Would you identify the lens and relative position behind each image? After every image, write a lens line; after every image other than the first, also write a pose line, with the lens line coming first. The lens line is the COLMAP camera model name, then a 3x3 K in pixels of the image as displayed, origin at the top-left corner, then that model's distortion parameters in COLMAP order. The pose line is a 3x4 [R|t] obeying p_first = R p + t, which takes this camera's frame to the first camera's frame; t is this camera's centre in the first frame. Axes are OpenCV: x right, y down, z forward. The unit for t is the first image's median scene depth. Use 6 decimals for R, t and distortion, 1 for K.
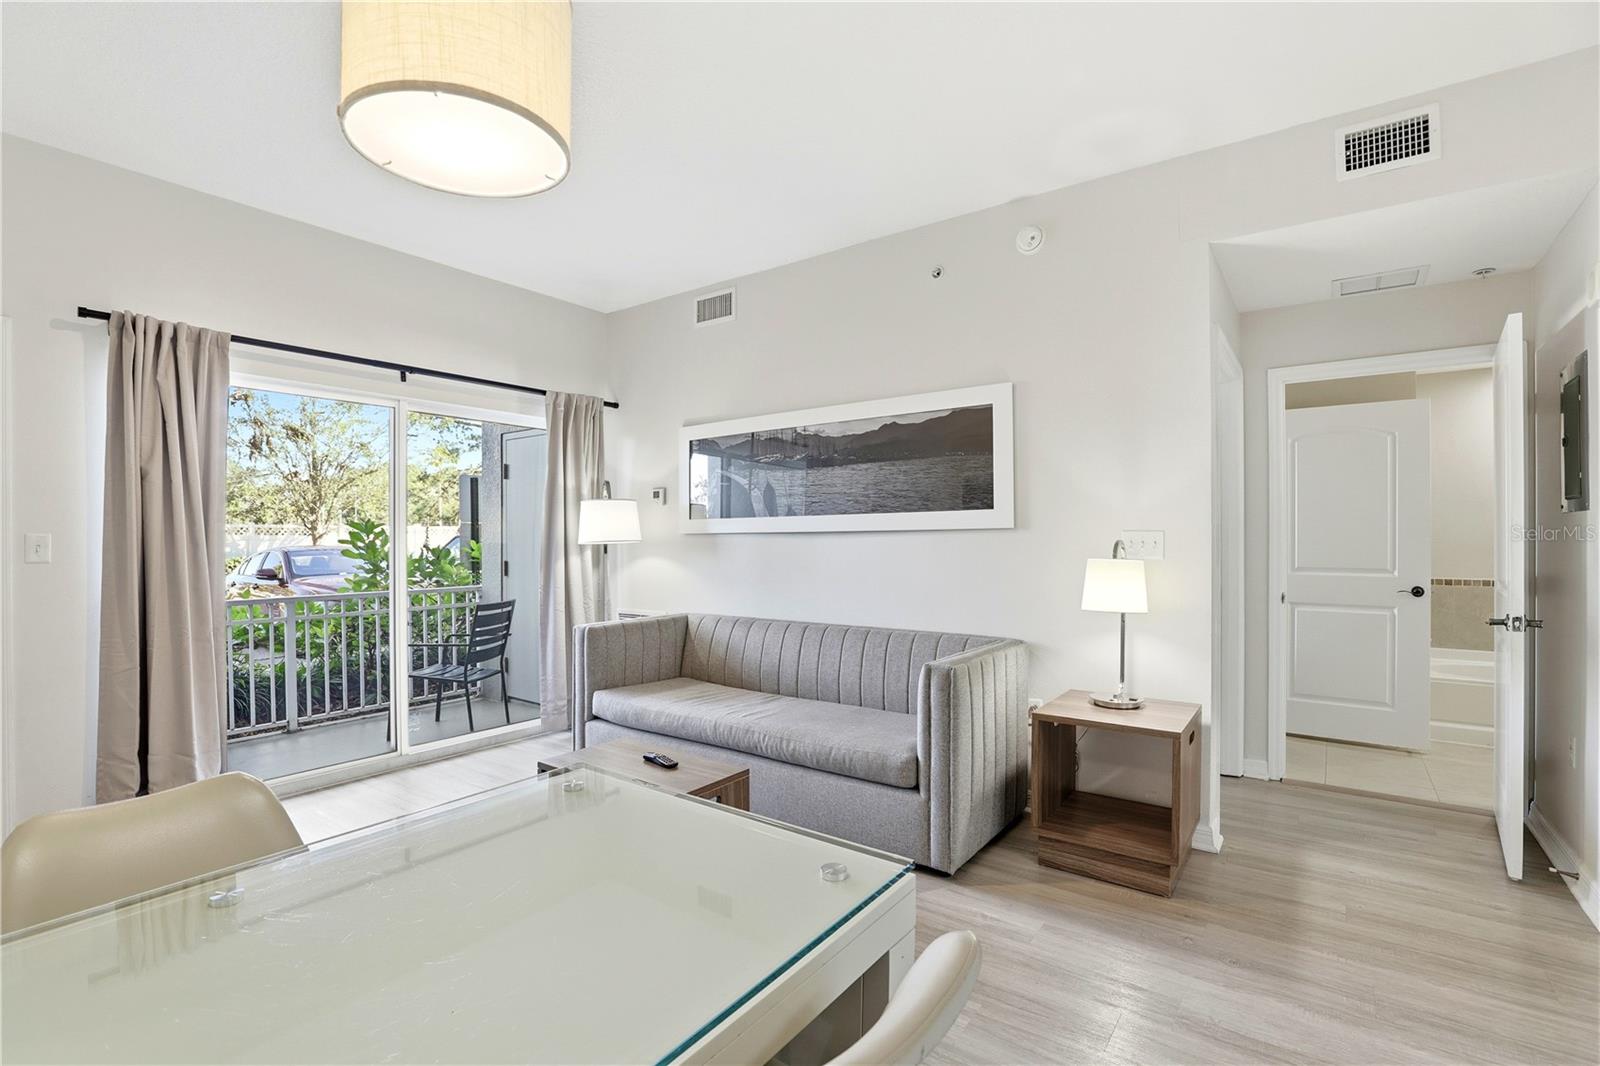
lens RADIAL K [[739.8, 0, 803.6], [0, 739.8, 530.6], [0, 0, 1]] dist [-0.032458, 0.001128]
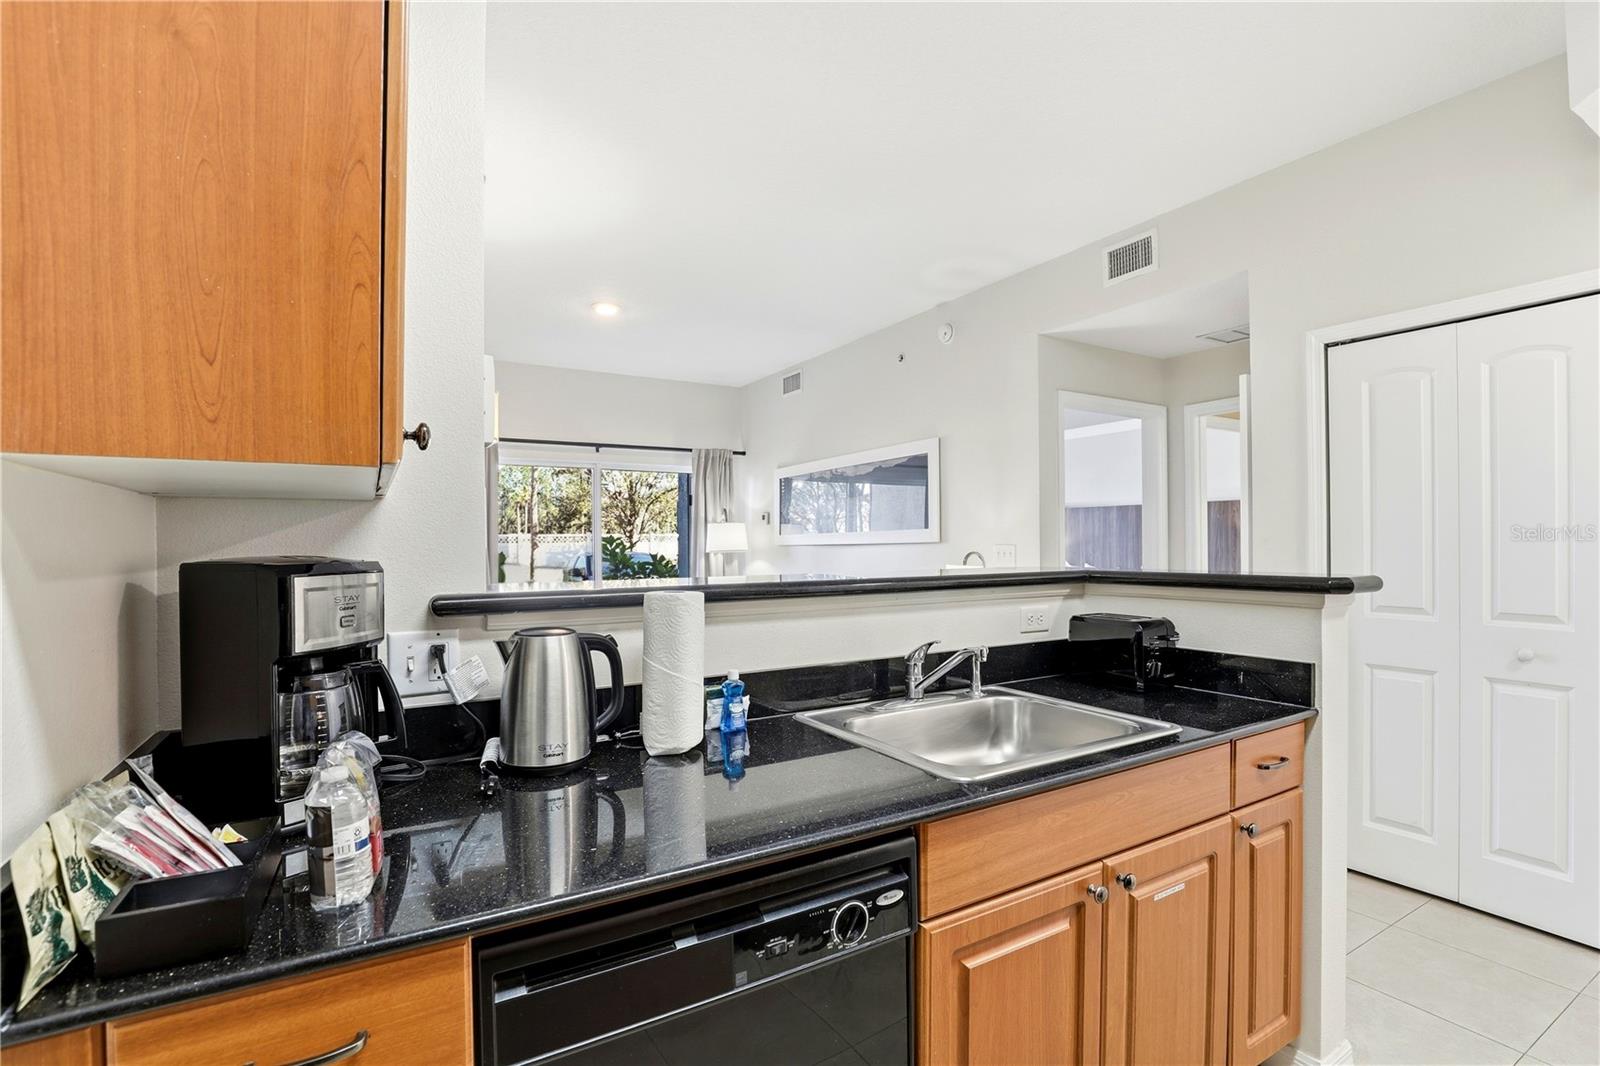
lens RADIAL K [[743.9, 0, 800.1], [0, 743.9, 549.1], [0, 0, 1]] dist [-0.027974, 0.000313]
pose [[0.919767, -0.001099, -0.392464, 0.517786], [0.009279, 0.999777, 0.018946, -0.017182], [0.392356, -0.021068, 0.919572, -0.340500]]
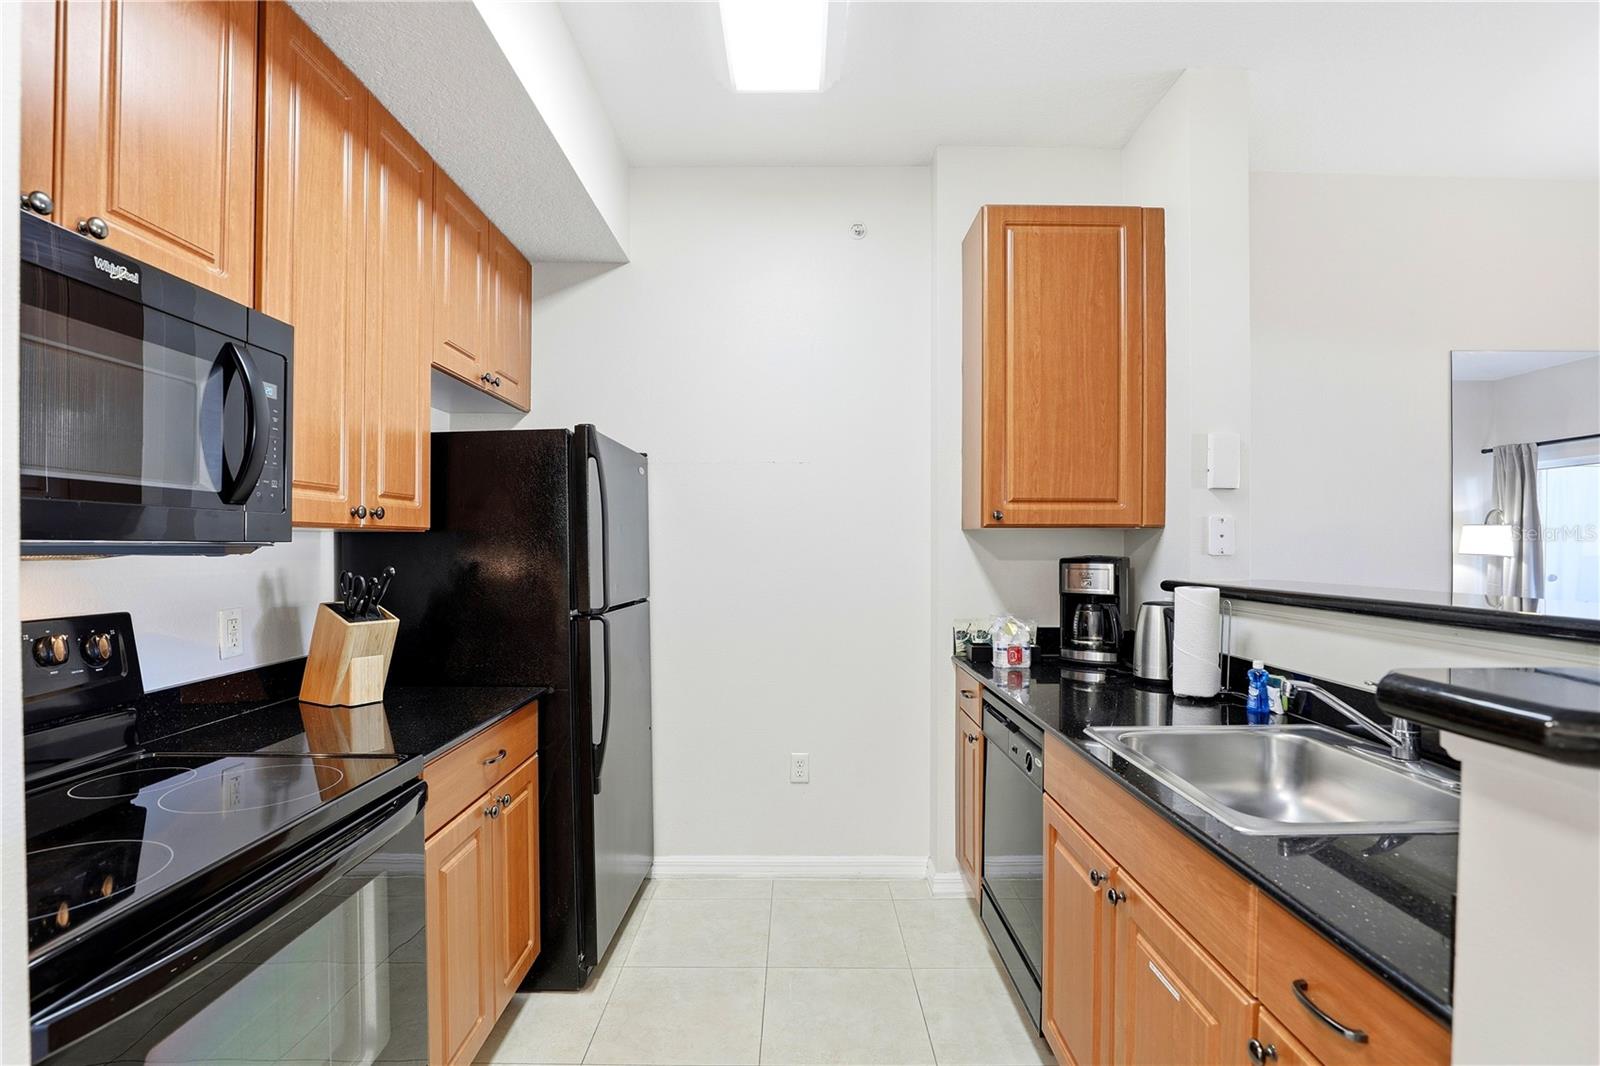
lens RADIAL K [[743.9, 0, 800.1], [0, 743.9, 549.1], [0, 0, 1]] dist [-0.027974, 0.000313]
pose [[-0.806606, 0.004923, -0.591069, 0.837295], [0.006609, 0.999978, -0.000689, -0.018123], [0.591053, -0.004462, -0.806620, 0.216470]]
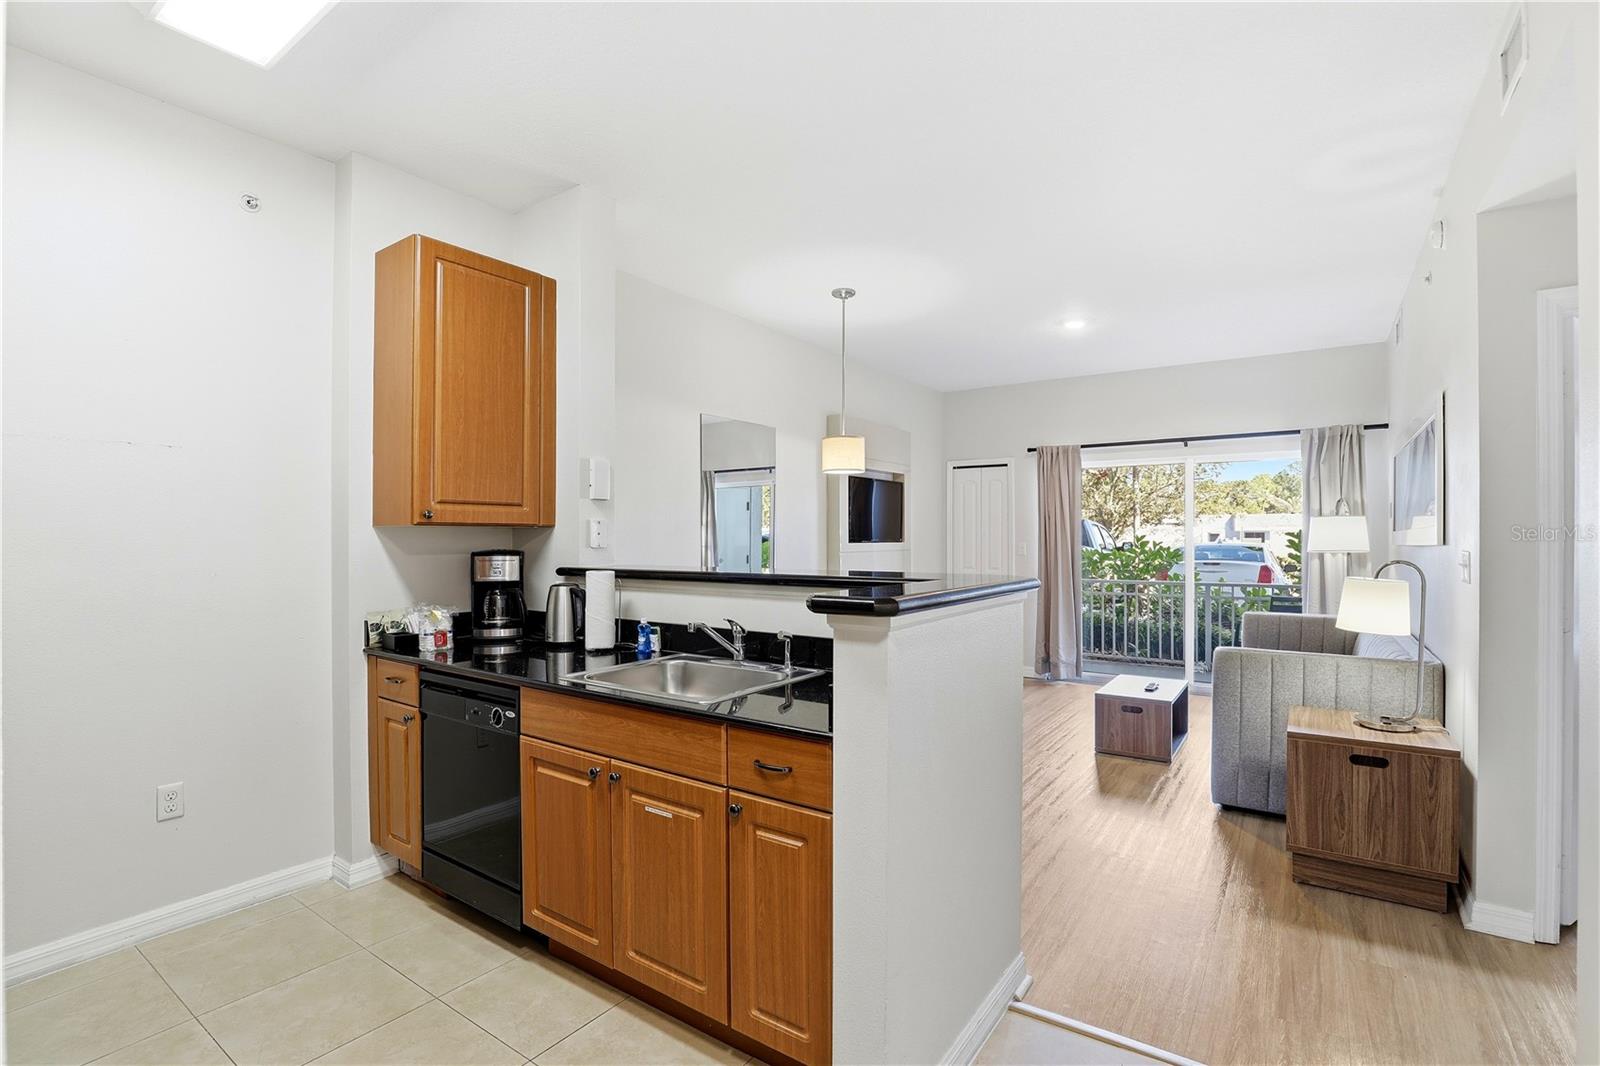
lens RADIAL K [[739.8, 0, 803.6], [0, 739.8, 530.6], [0, 0, 1]] dist [-0.032458, 0.001128]
pose [[0.022669, -0.006914, -0.999719, 1.035128], [0.010787, 0.999920, -0.006671, -0.022473], [0.999685, -0.010632, 0.022742, 0.147091]]
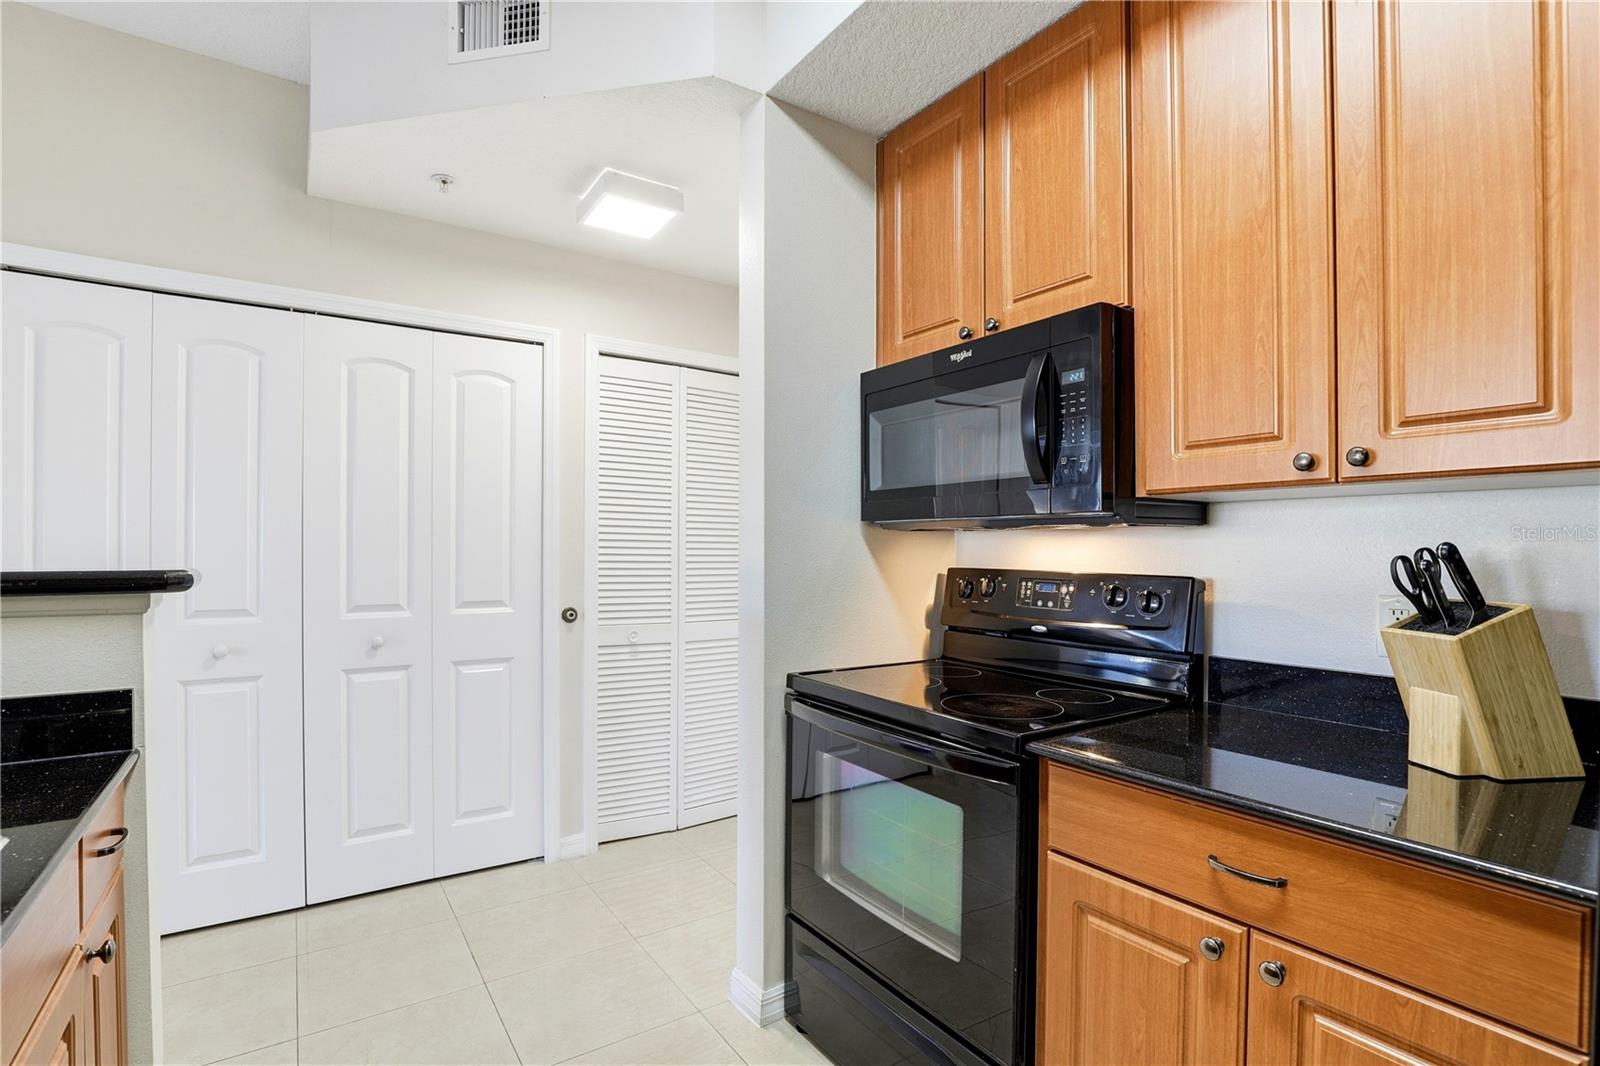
lens RADIAL K [[743.9, 0, 800.1], [0, 743.9, 549.1], [0, 0, 1]] dist [-0.027974, 0.000313]
pose [[0.324586, -0.000058, 0.945856, 0.423546], [-0.011799, 0.999922, 0.004110, -0.004297], [-0.945782, -0.012495, 0.324560, -0.198139]]
